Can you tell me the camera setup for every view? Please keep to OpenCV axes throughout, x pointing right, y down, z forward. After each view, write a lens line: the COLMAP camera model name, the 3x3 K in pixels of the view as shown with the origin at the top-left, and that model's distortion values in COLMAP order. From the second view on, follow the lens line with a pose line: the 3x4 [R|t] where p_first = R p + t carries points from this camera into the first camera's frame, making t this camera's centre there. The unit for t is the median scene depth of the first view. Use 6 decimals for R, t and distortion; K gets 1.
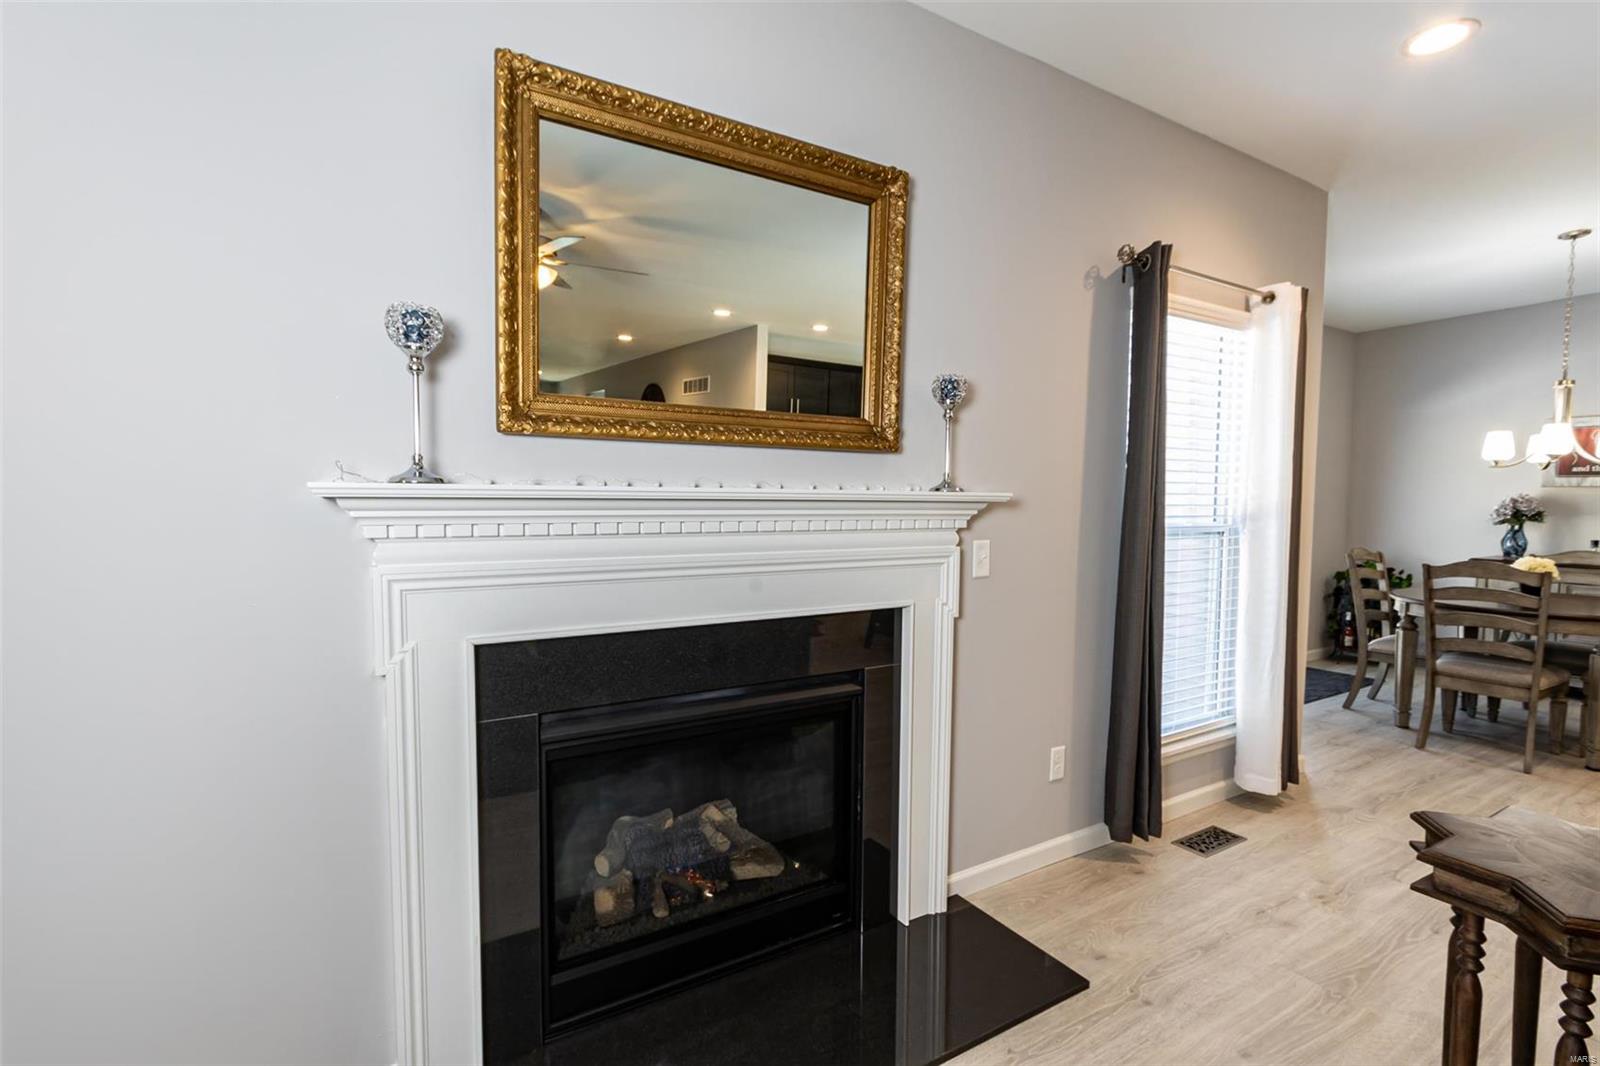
lens RADIAL K [[727.8, 0, 787.3], [0, 727.8, 549.0], [0, 0, 1]] dist [0.002416, -0.000352]
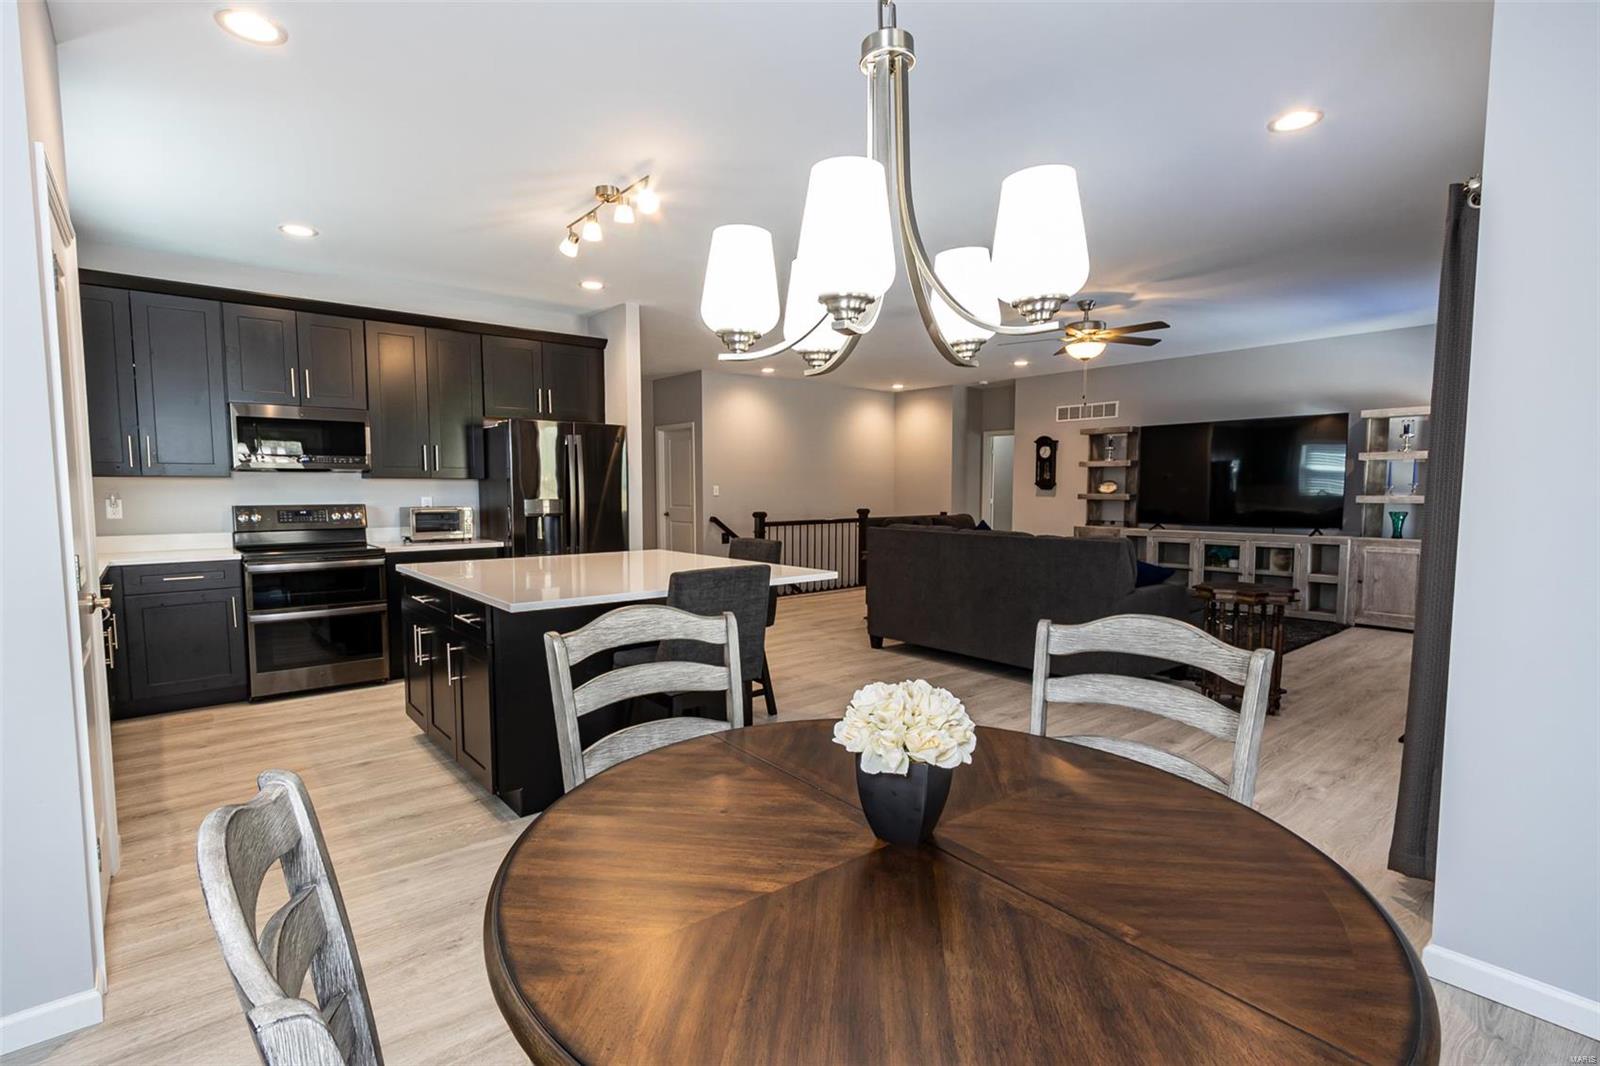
lens RADIAL K [[750.5, 0, 785.9], [0, 750.5, 542.0], [0, 0, 1]] dist [0.011728, -0.000004]
pose [[-0.988035, 0.010348, -0.153882, 1.448091], [-0.010431, 0.990979, 0.133611, -0.105087], [0.153876, 0.133618, -0.979014, 1.648968]]
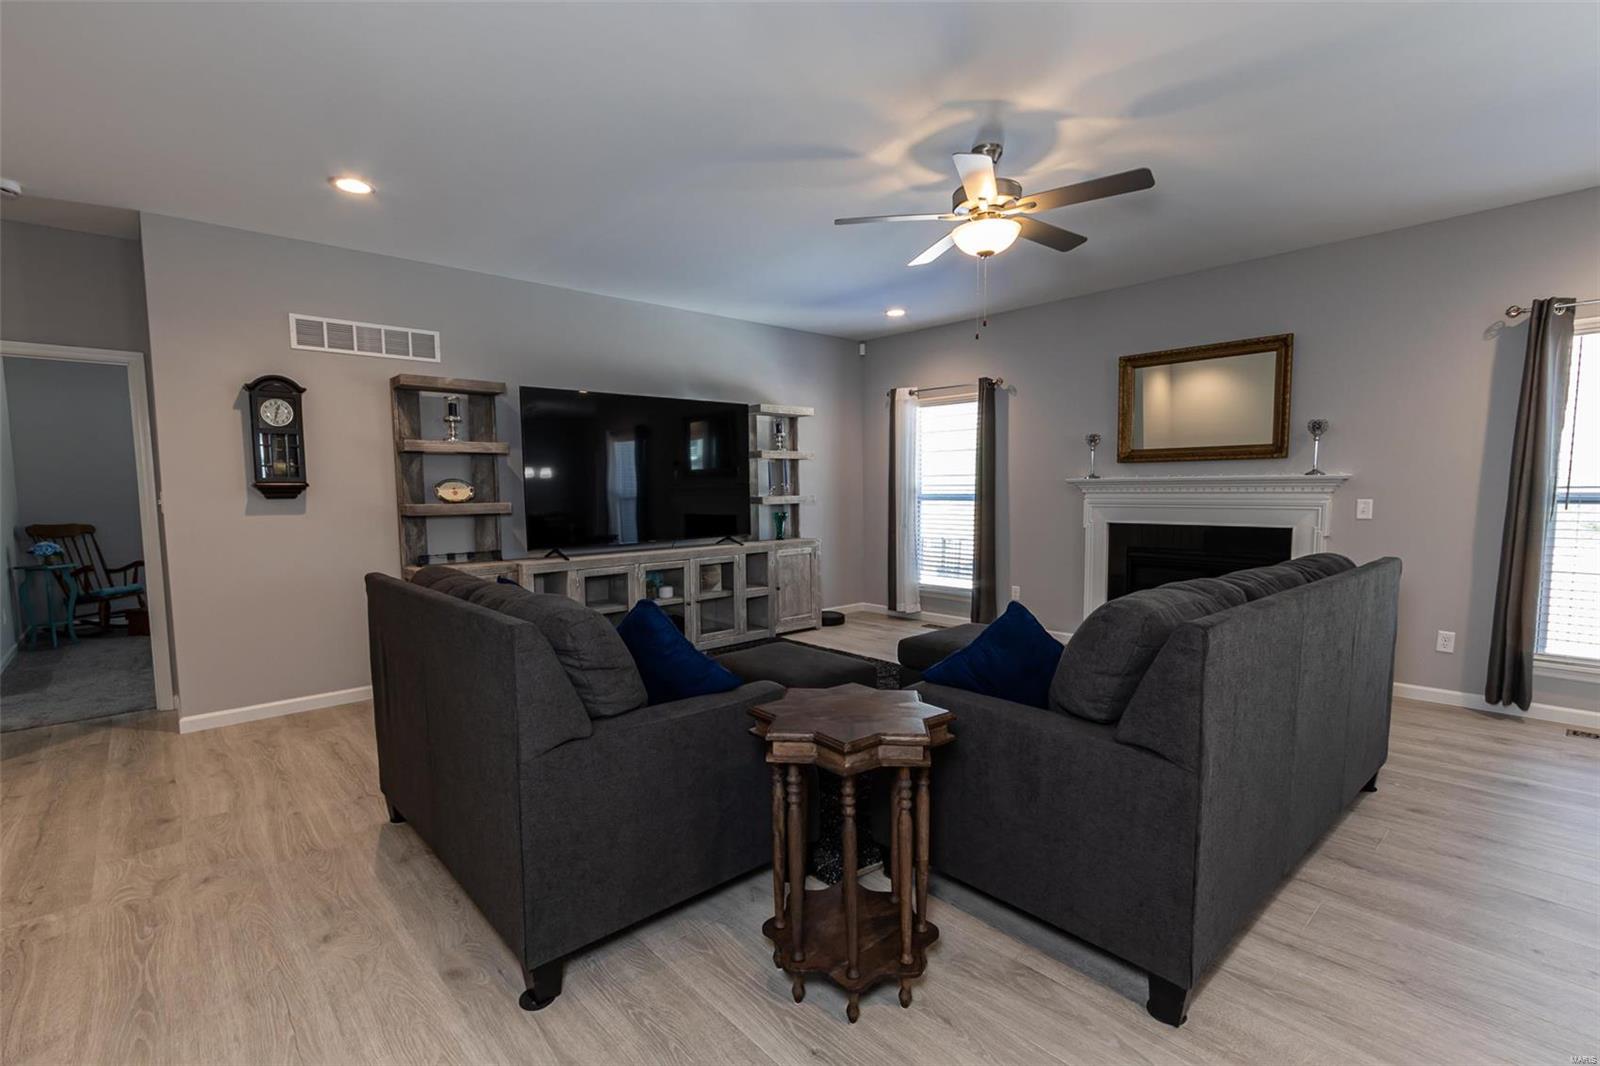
lens RADIAL K [[727.8, 0, 787.3], [0, 727.8, 549.0], [0, 0, 1]] dist [0.002416, -0.000352]
pose [[0.189824, 0.079661, -0.978581, 1.388439], [-0.046033, 0.996329, 0.072177, 0.037052], [0.980738, 0.031346, 0.192795, -0.615969]]
